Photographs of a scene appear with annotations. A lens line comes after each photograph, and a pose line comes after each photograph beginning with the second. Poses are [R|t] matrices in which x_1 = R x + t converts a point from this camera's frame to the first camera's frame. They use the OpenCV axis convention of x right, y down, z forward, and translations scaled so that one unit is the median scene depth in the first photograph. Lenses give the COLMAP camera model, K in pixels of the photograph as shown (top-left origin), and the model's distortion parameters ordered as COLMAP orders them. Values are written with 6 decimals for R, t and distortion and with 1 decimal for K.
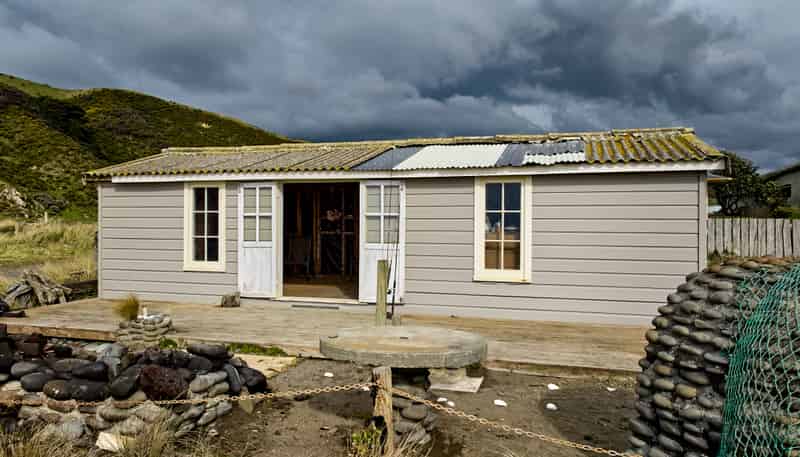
lens RADIAL K [[563.7, 0, 400.0], [0, 563.7, 228.5], [0, 0, 1]] dist [0.004155, -0.004555]
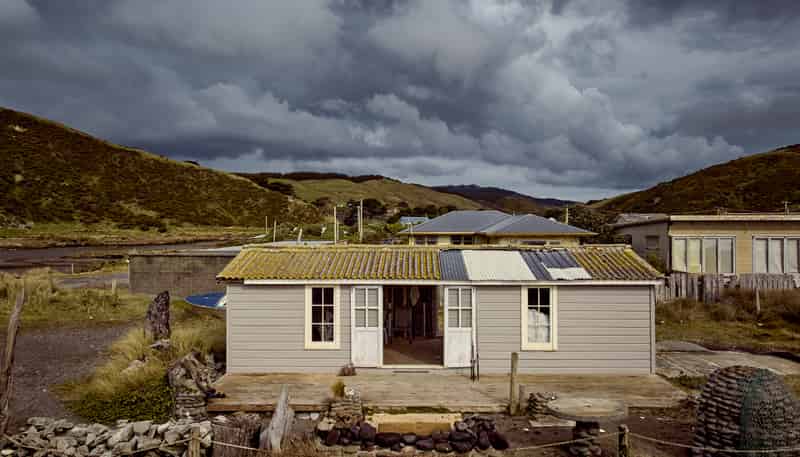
lens RADIAL K [[563.7, 0, 400.0], [0, 563.7, 228.5], [0, 0, 1]] dist [0.004155, -0.004555]
pose [[0.962974, -0.001848, 0.269587, -0.589011], [0.007835, 0.999746, -0.021137, -0.205819], [-0.269480, 0.022466, 0.962744, -0.411914]]
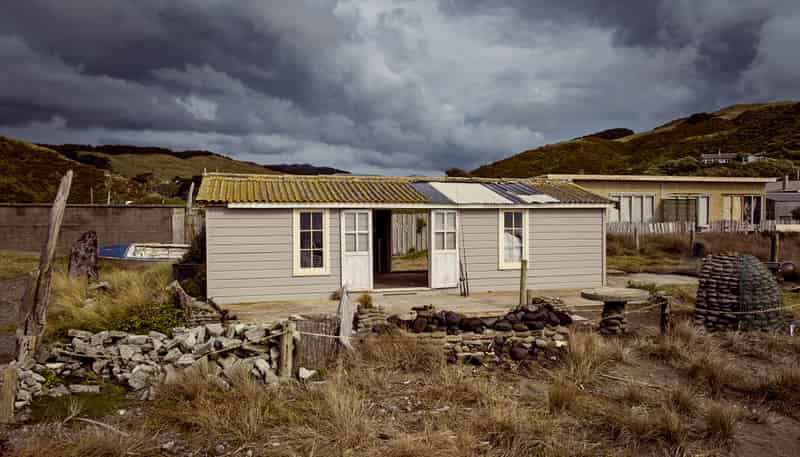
lens RADIAL K [[563.7, 0, 400.0], [0, 563.7, 228.5], [0, 0, 1]] dist [0.004155, -0.004555]
pose [[0.843433, -0.019834, 0.536868, -0.974105], [0.012637, 0.999774, 0.017084, -0.060500], [-0.537086, -0.007625, 0.843493, -0.254451]]
